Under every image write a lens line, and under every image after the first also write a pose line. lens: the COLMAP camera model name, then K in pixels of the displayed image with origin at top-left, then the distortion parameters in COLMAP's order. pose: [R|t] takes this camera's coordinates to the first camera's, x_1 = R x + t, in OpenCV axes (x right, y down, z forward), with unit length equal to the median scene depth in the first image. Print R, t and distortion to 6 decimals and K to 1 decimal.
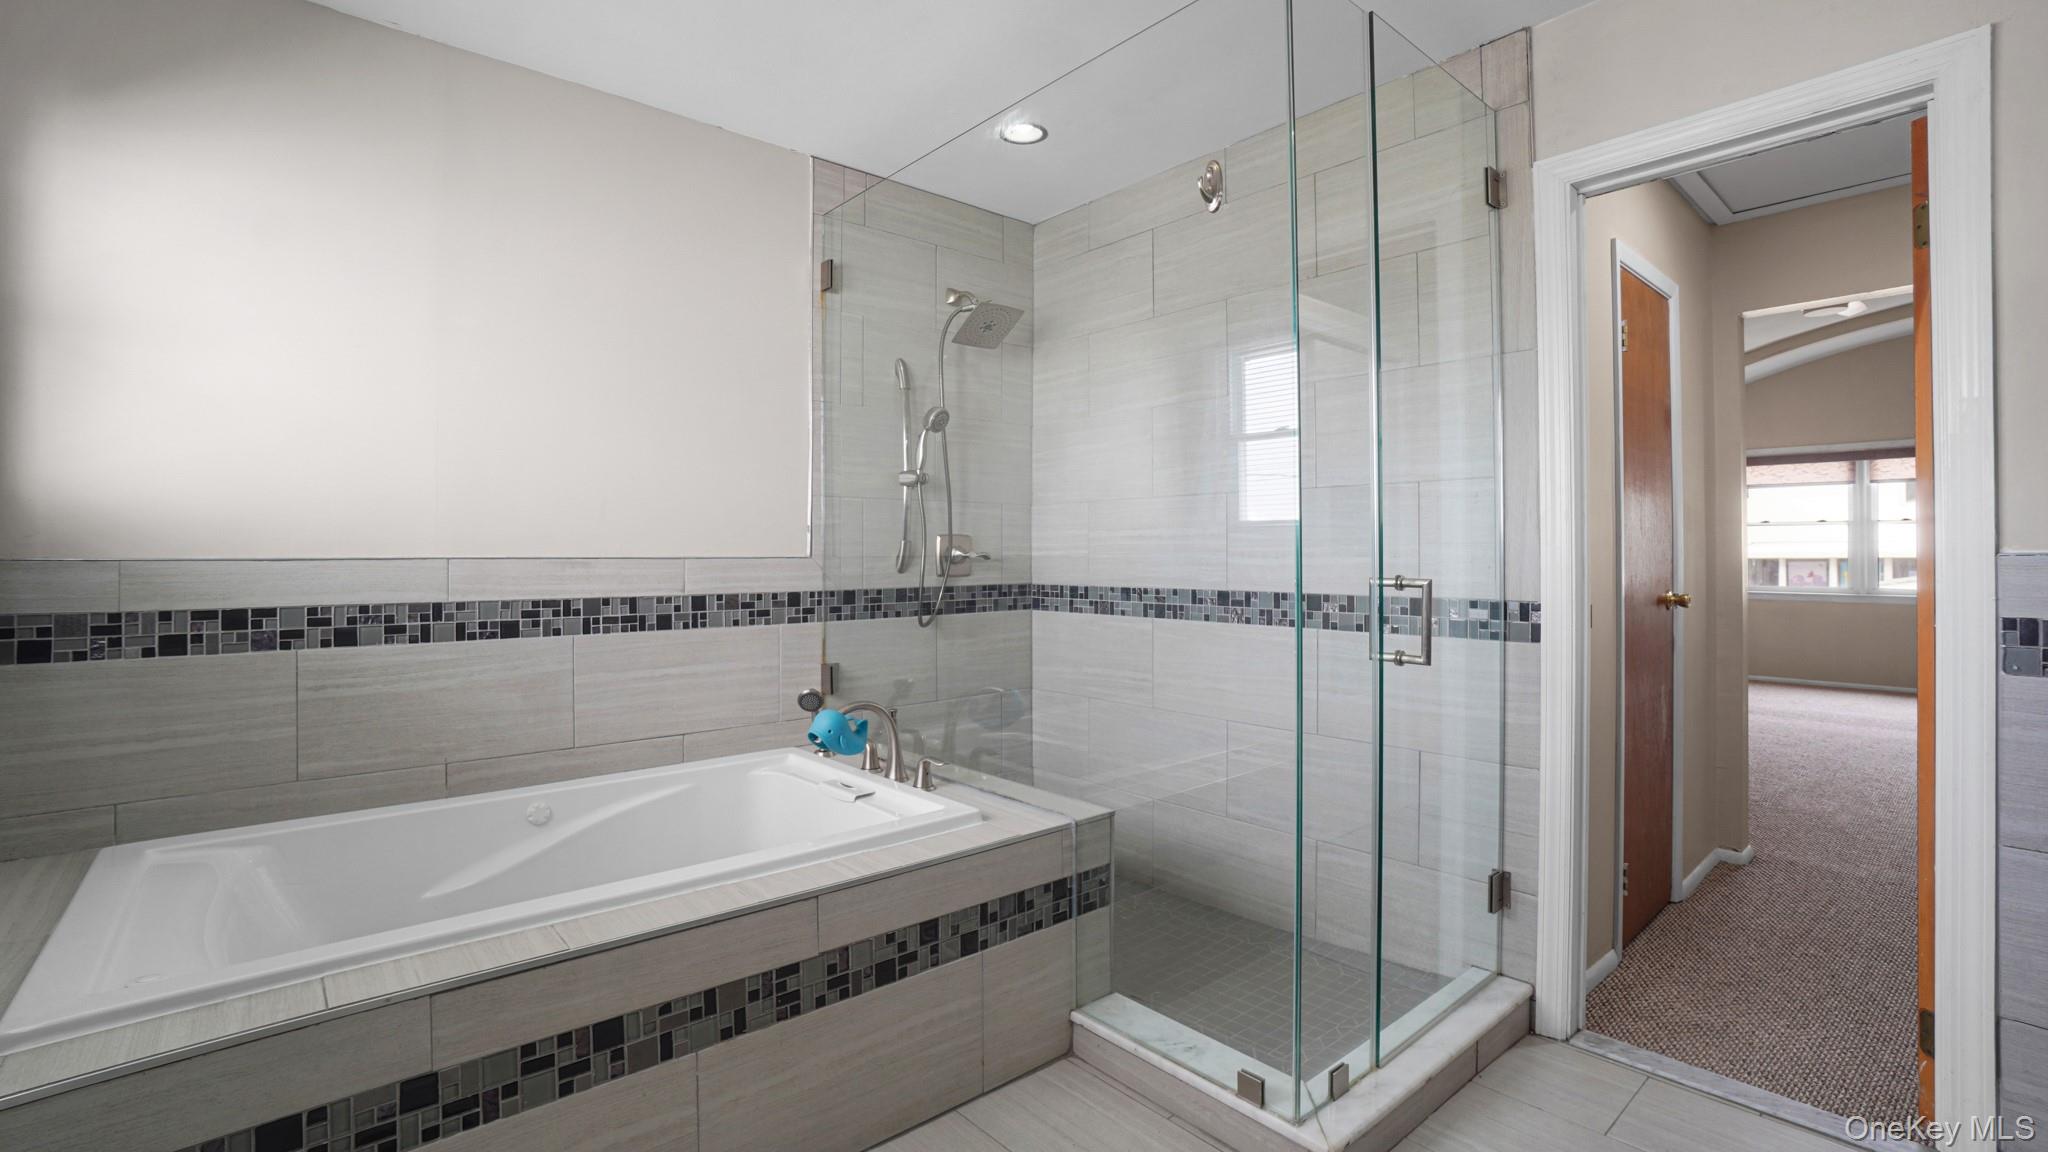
lens RADIAL K [[901.1, 0, 1019.6], [0, 901.1, 569.0], [0, 0, 1]] dist [-0.063286, 0.021881]
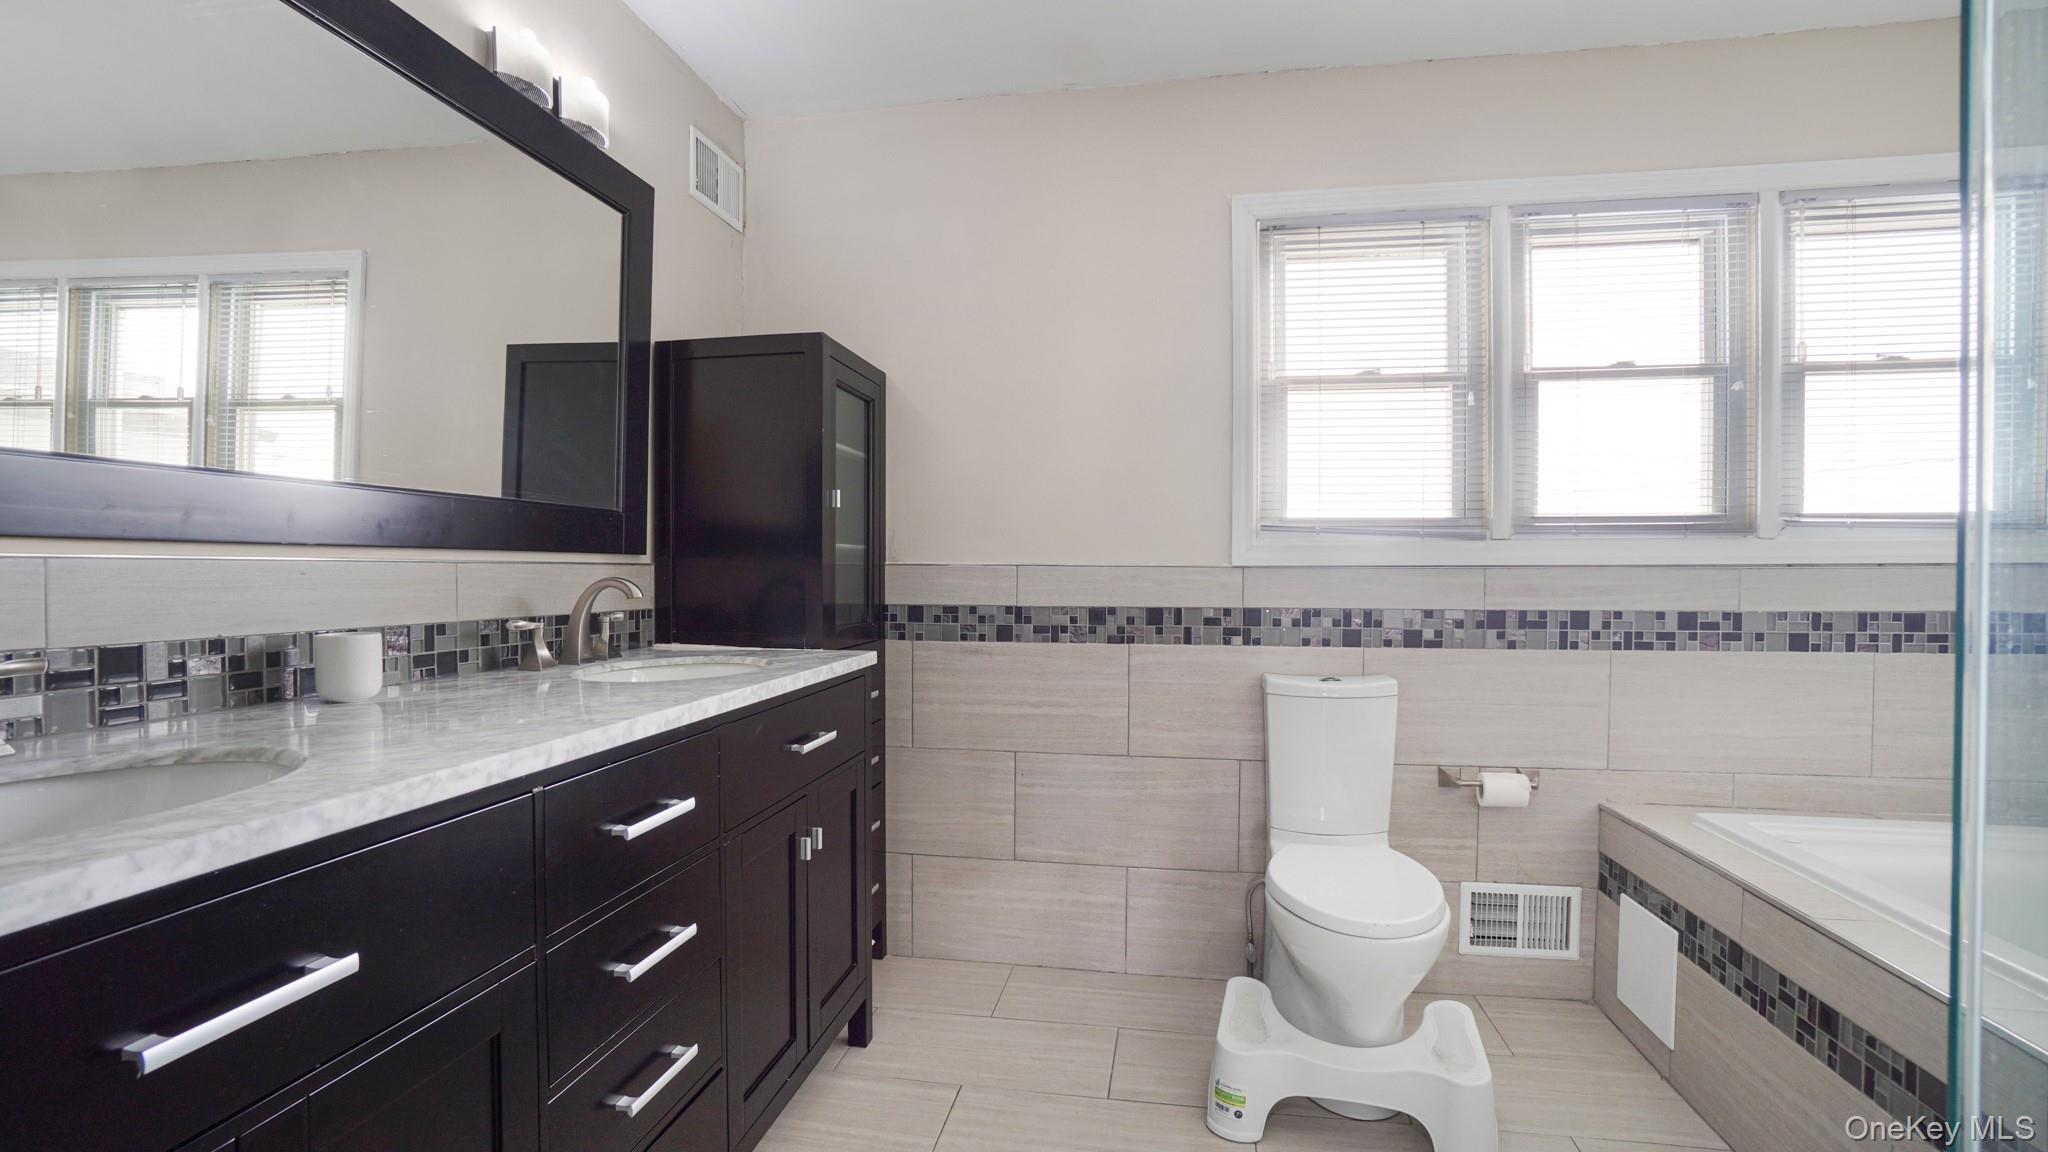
lens RADIAL K [[901.1, 0, 1019.6], [0, 901.1, 569.0], [0, 0, 1]] dist [-0.063286, 0.021881]
pose [[-0.774628, 0.000453, -0.632417, 1.011364], [-0.005945, 0.999950, 0.007999, -0.032258], [0.632390, 0.009956, -0.774586, 1.225087]]
